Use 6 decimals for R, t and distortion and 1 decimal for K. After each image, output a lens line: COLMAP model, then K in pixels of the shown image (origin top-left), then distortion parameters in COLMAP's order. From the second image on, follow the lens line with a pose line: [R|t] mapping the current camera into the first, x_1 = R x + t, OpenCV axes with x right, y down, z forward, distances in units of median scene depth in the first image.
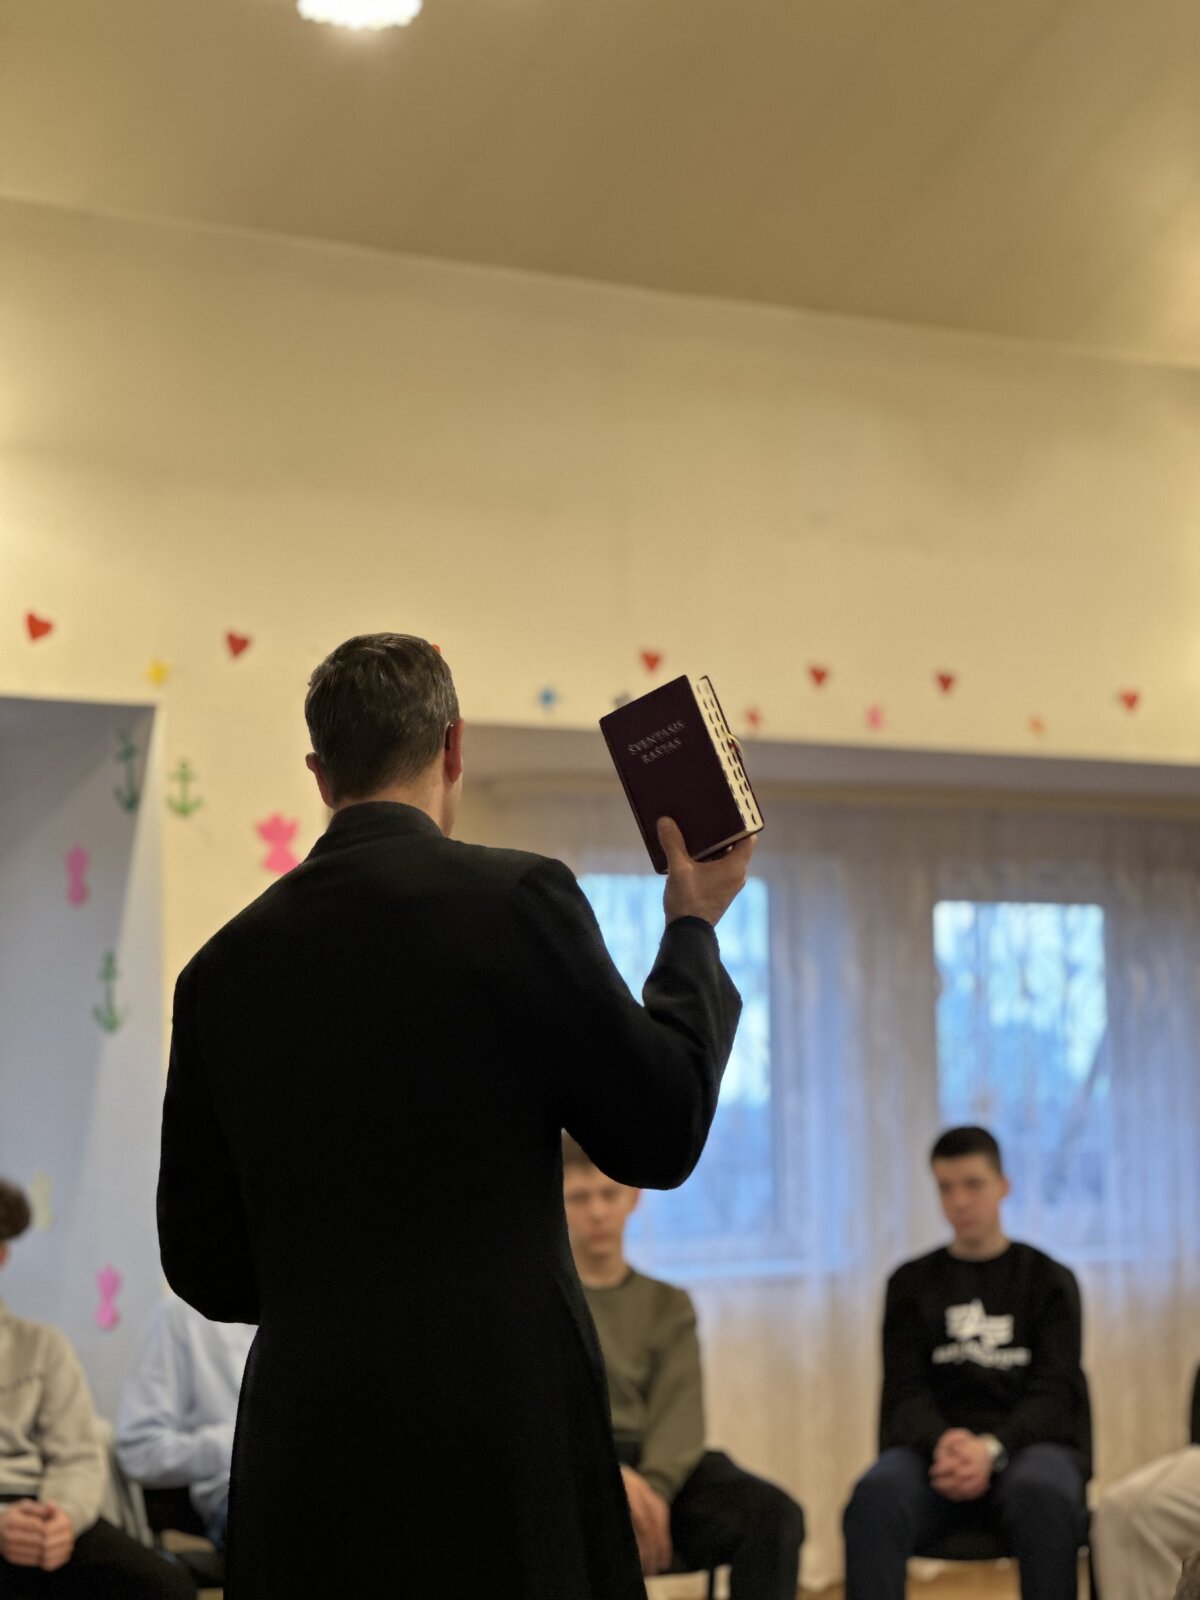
lens RADIAL K [[3791.1, 0, 597.1], [0, 3791.1, 800.4], [0, 0, 1]] dist [-0.072241, 0.000000]
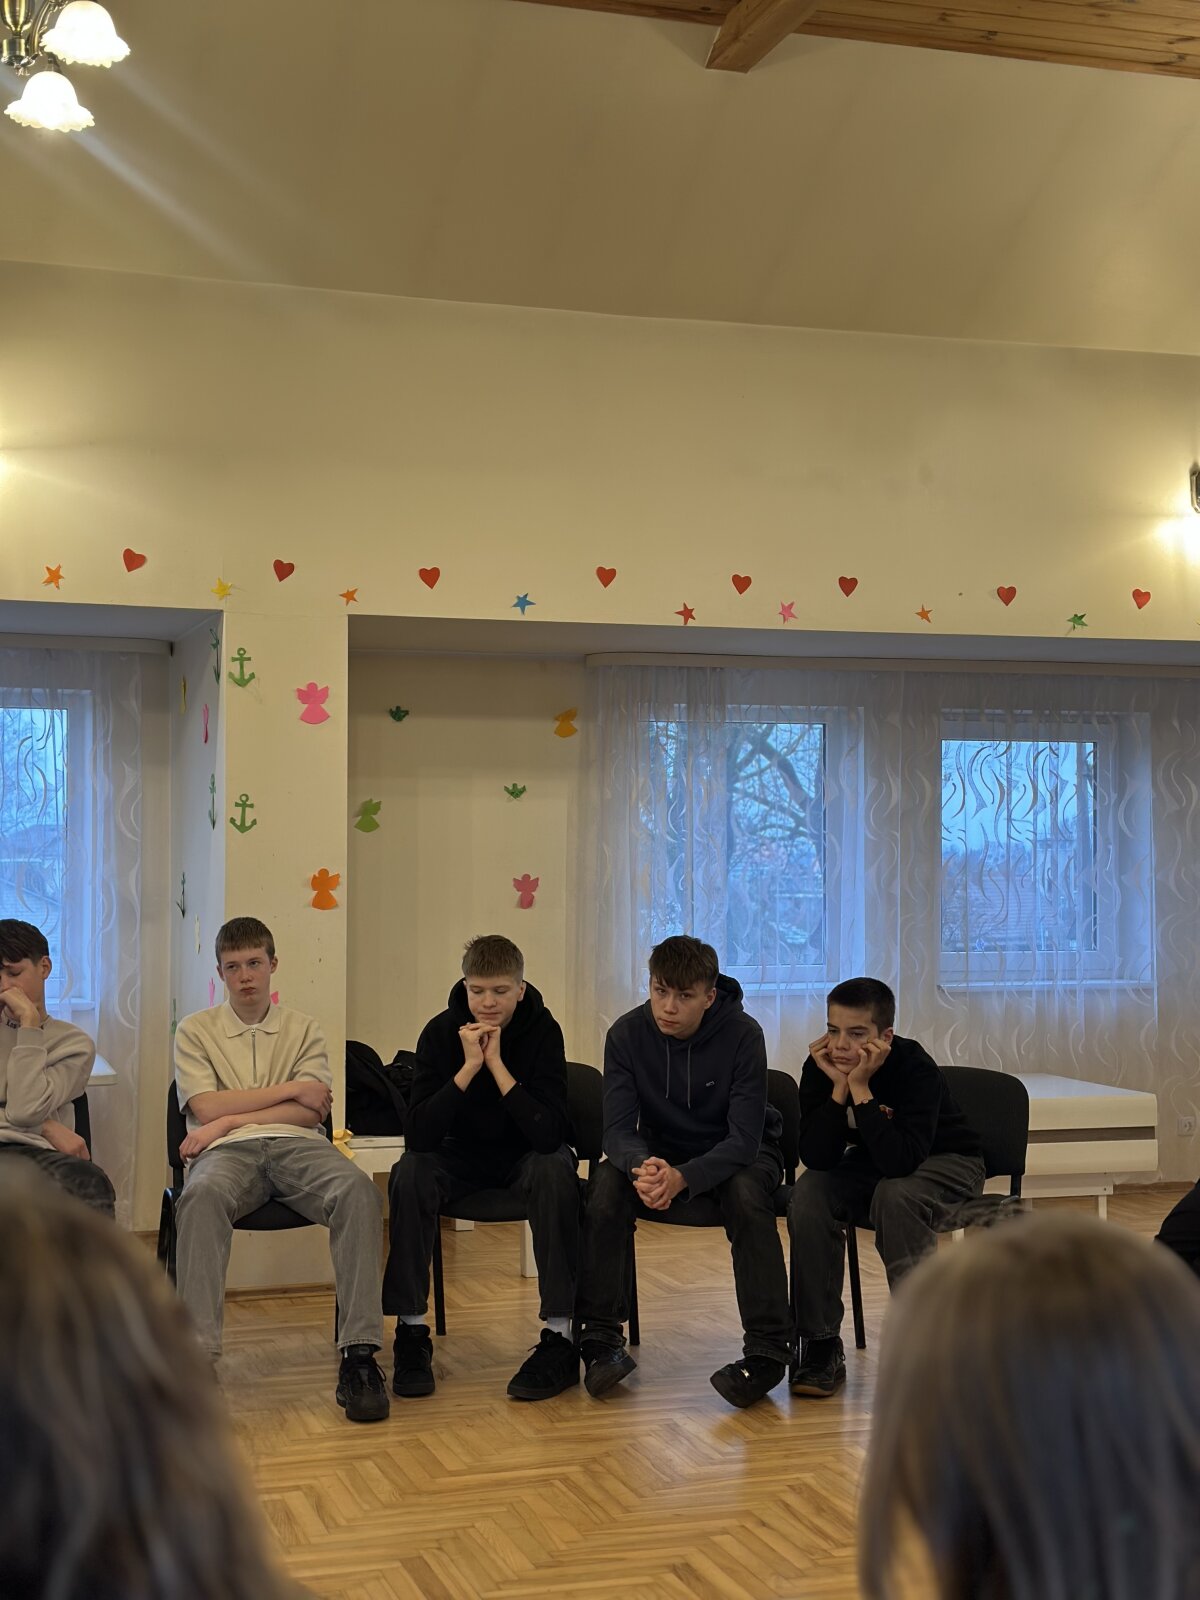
lens RADIAL K [[2289.5, 0, 600.2], [0, 2289.5, 804.9], [0, 0, 1]] dist [0.140380, 0.000000]
pose [[0.952527, 0.002442, -0.304445, 0.303184], [0.013568, 0.998634, 0.050461, 0.007400], [0.304152, -0.052196, 0.951192, 0.167215]]
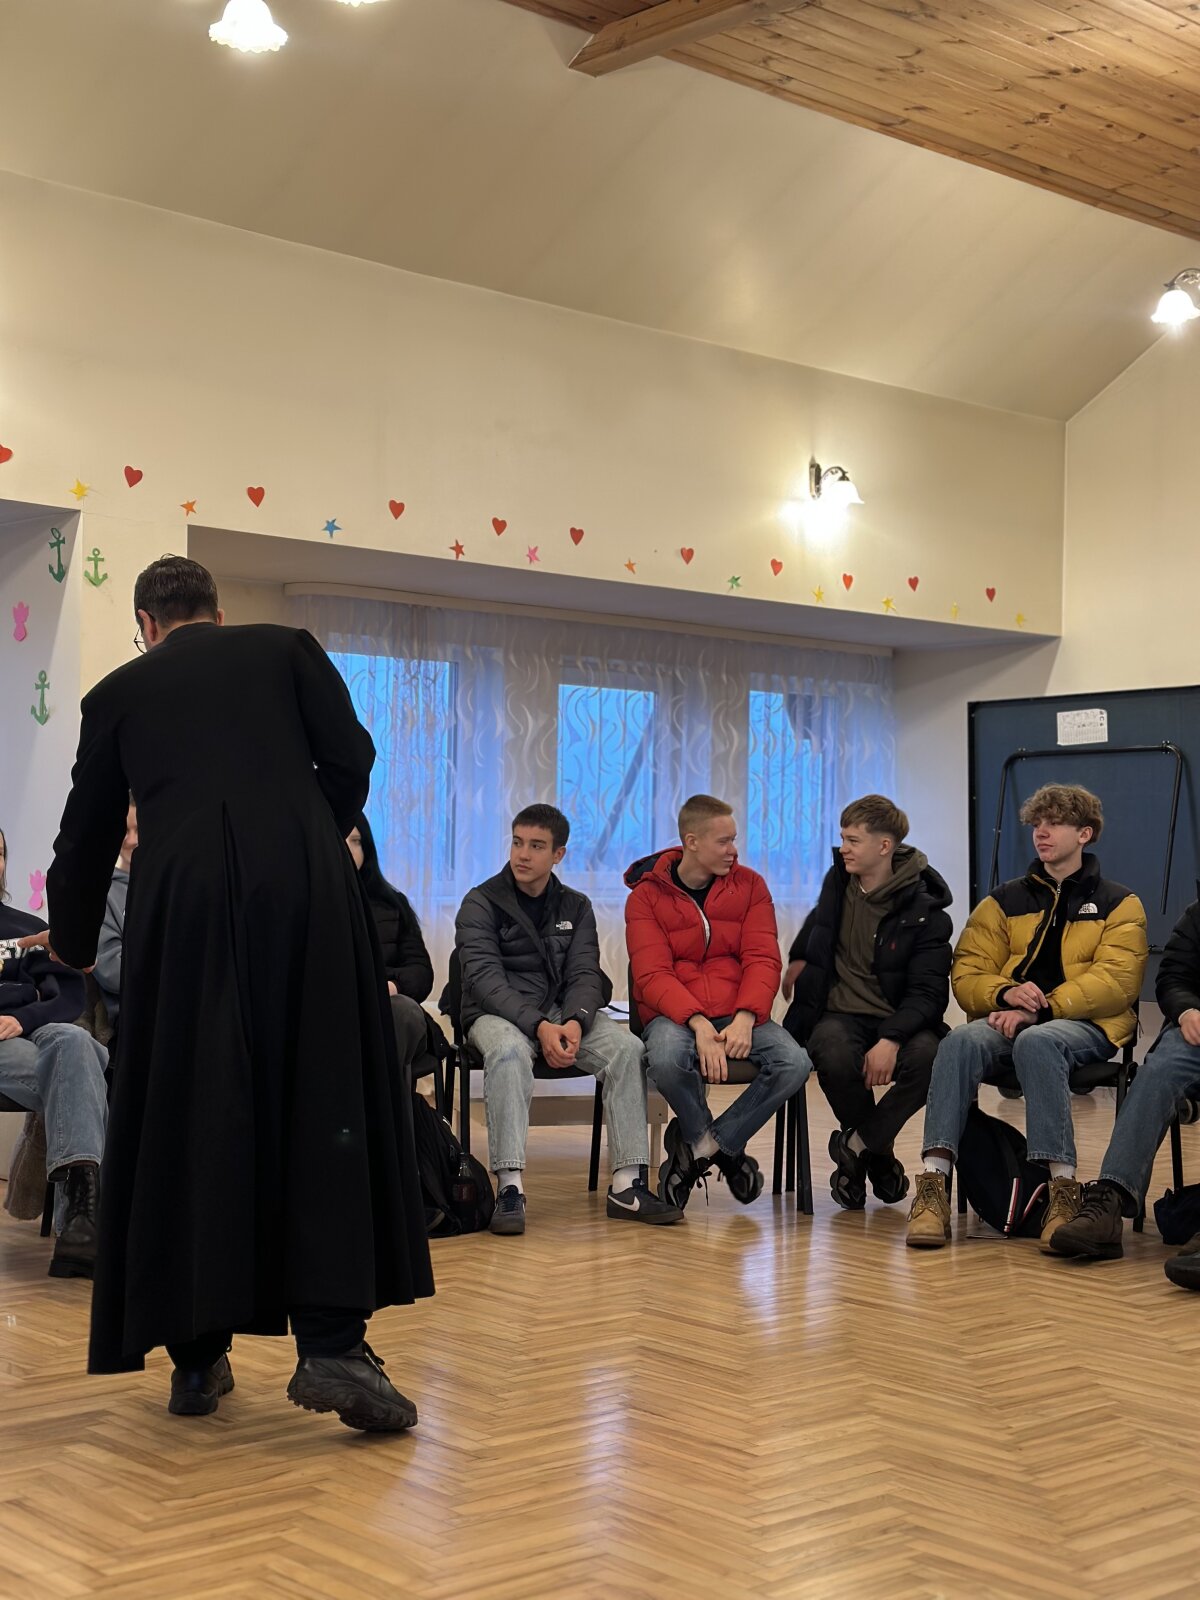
lens RADIAL K [[2289.5, 0, 596.1], [0, 2289.5, 803.6], [0, 0, 1]] dist [0.140380, 0.000000]
pose [[0.992908, 0.030754, 0.114841, -0.010000], [-0.036442, 0.998194, 0.047767, 0.041096], [-0.113165, -0.051613, 0.992235, 0.024205]]
